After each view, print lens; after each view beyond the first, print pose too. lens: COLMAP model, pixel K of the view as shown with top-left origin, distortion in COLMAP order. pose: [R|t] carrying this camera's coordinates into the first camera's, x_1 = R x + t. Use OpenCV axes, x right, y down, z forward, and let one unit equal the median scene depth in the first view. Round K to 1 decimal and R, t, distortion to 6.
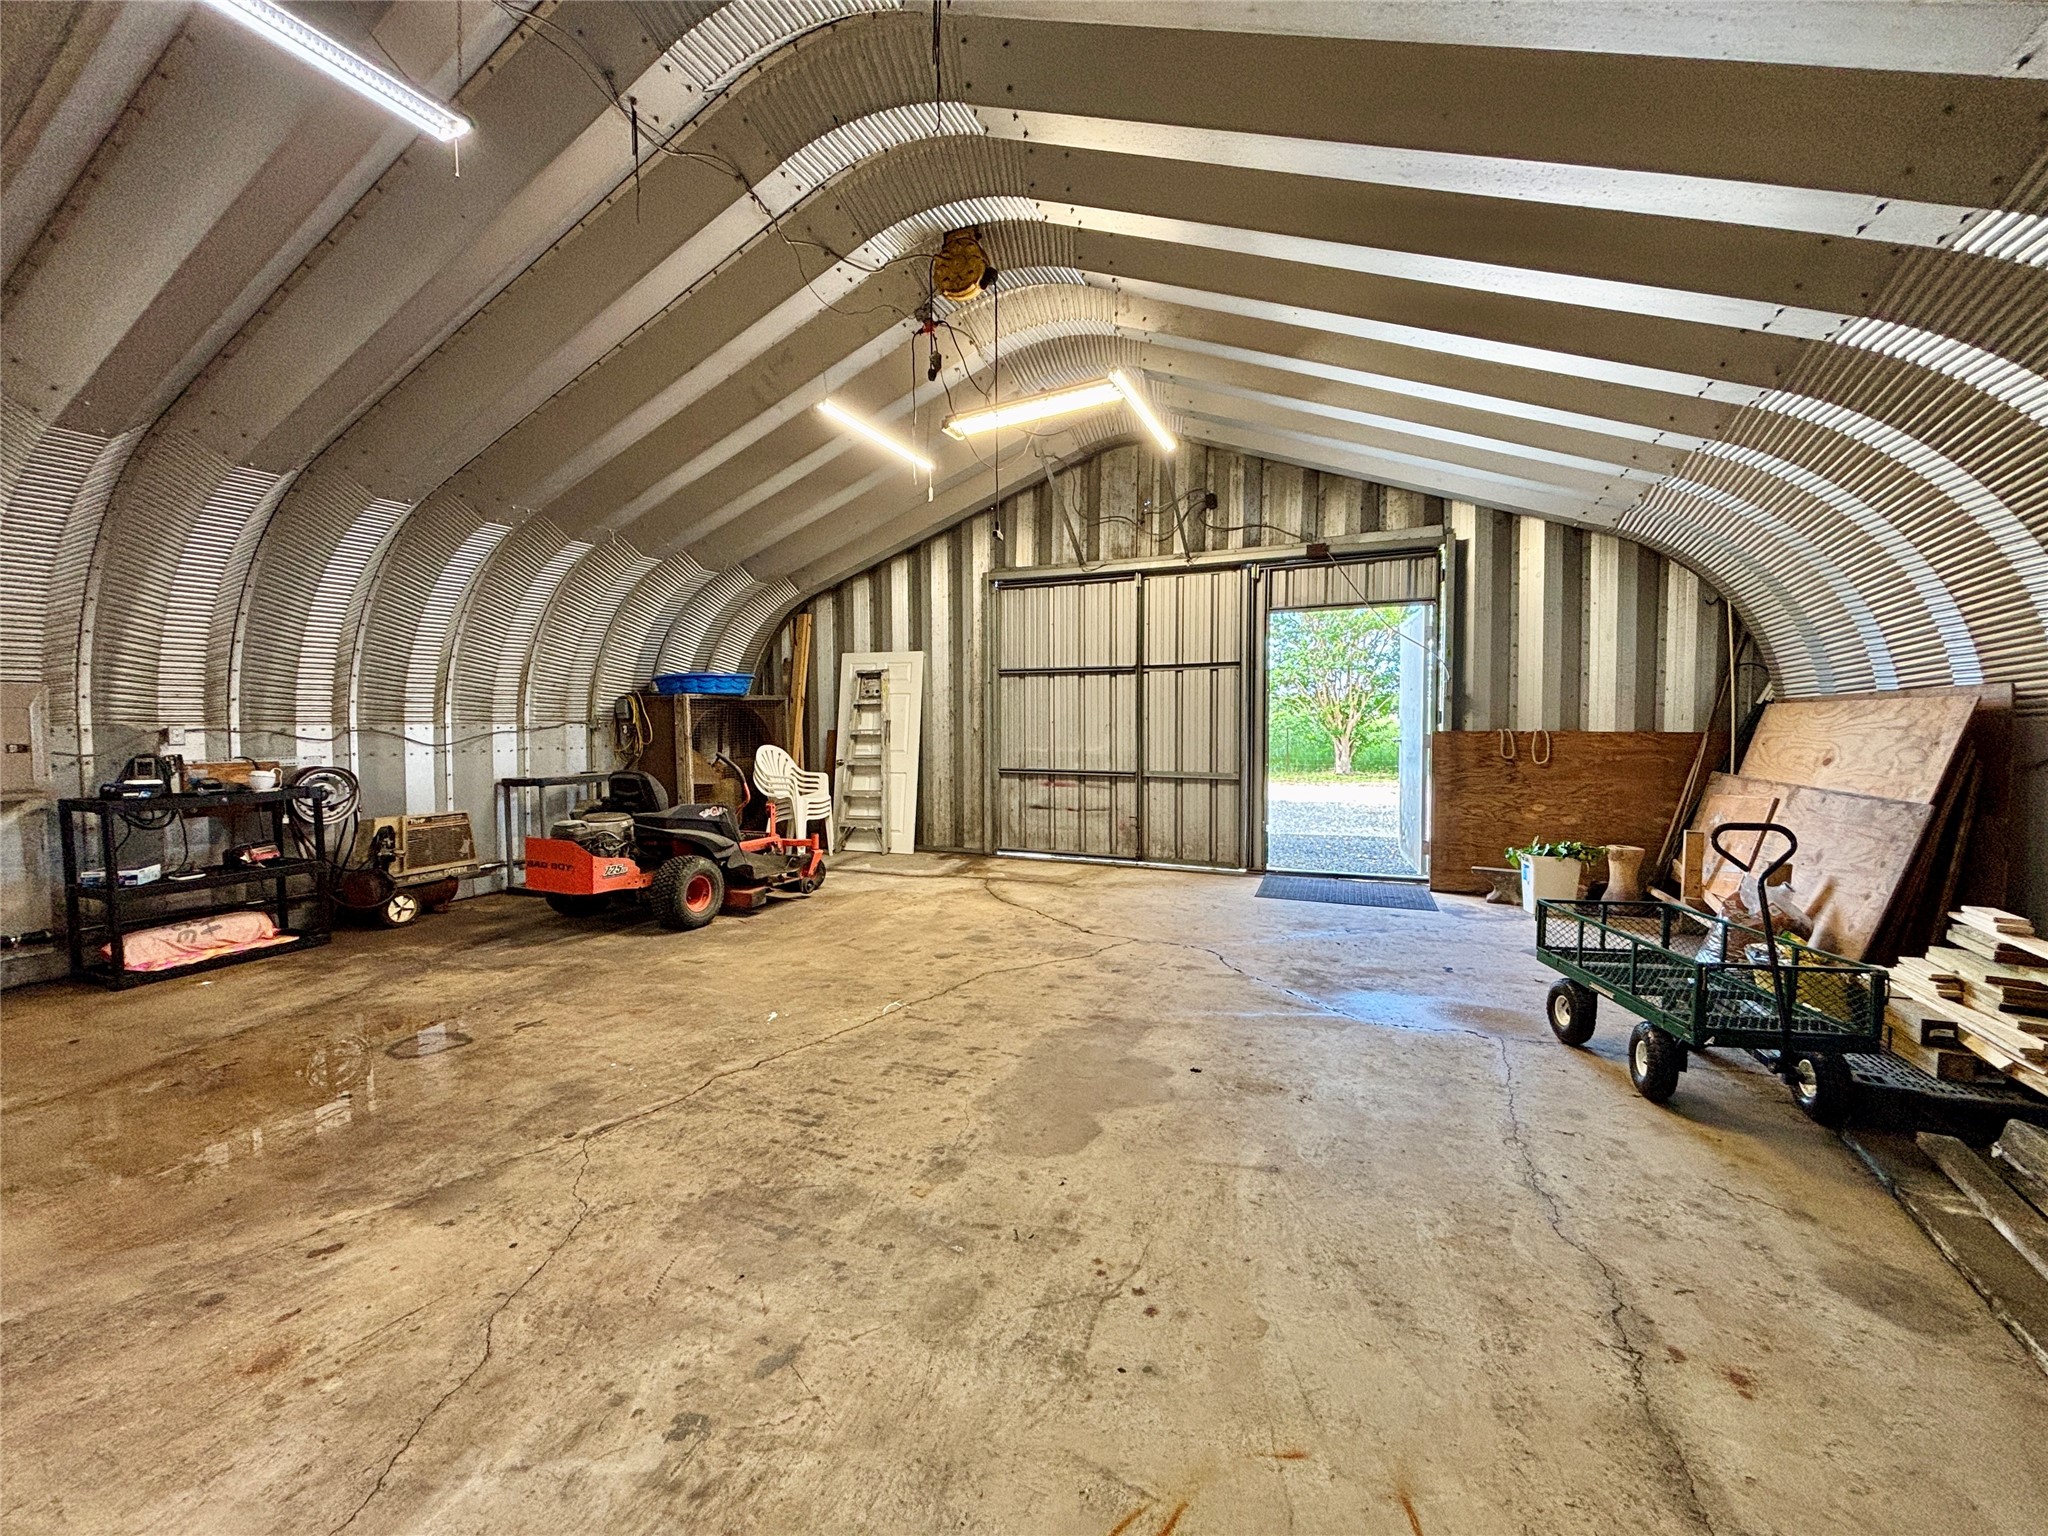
lens RADIAL K [[824.4, 0, 1009.1], [0, 824.4, 760.6], [0, 0, 1]] dist [0.002448, 0.000250]
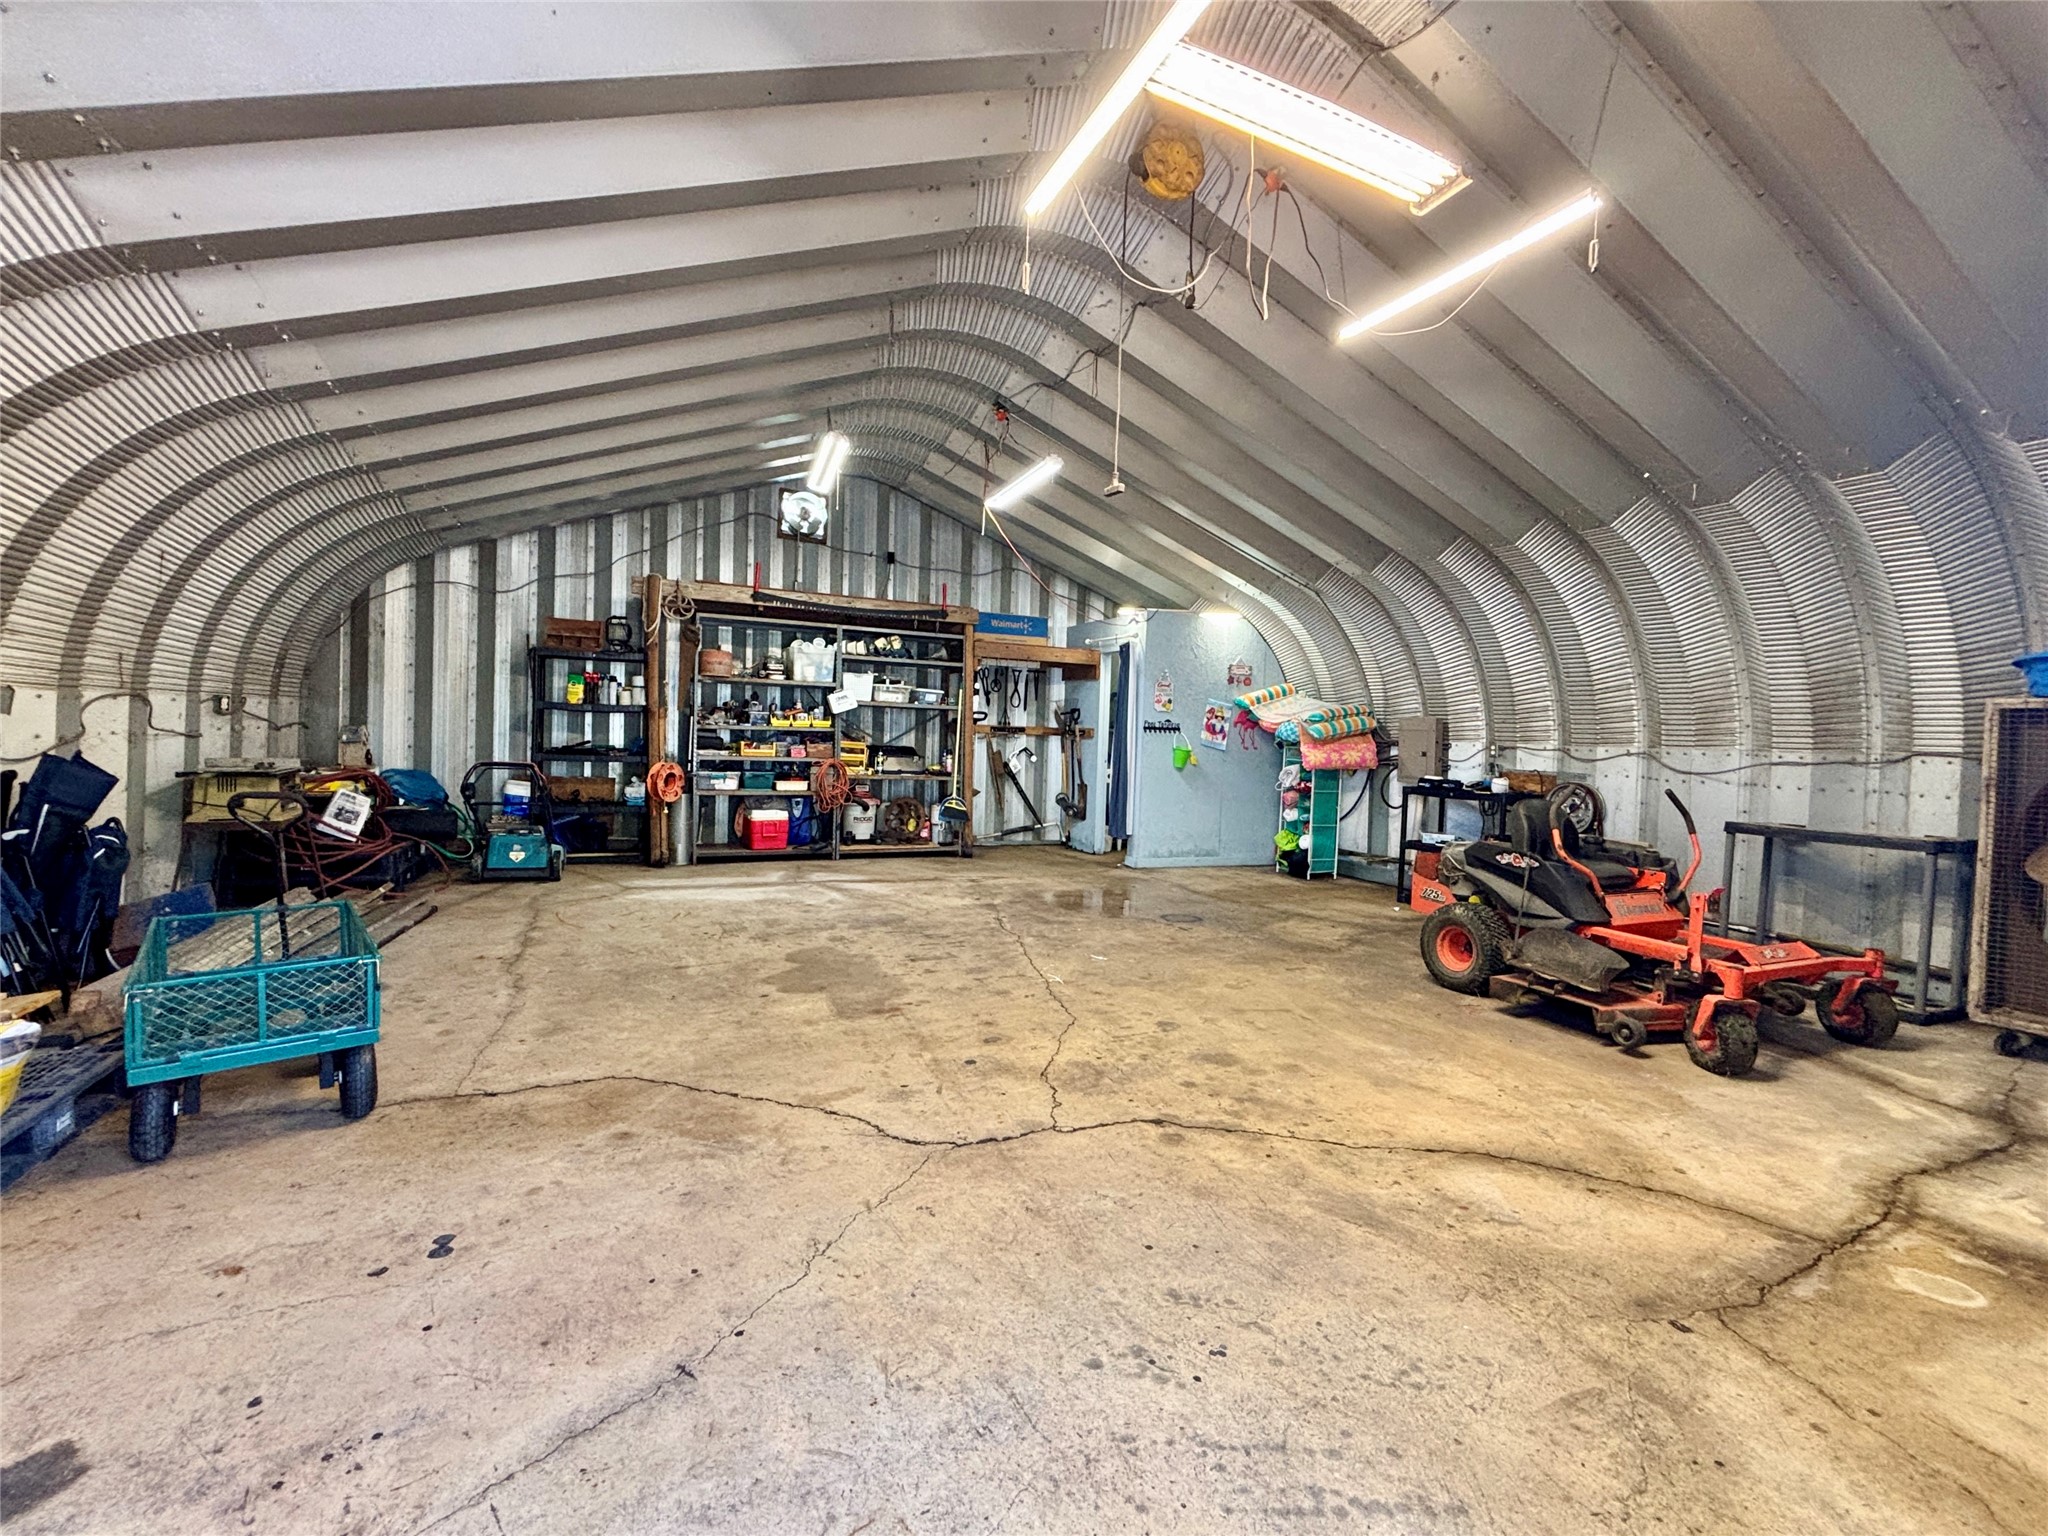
lens RADIAL K [[824.4, 0, 1009.4], [0, 824.4, 753.2], [0, 0, 1]] dist [0.002448, 0.000250]
pose [[-0.662645, 0.006843, -0.748902, 0.702596], [-0.070058, 0.995007, 0.071080, -0.077471], [0.745649, 0.099567, -0.658858, 1.591806]]
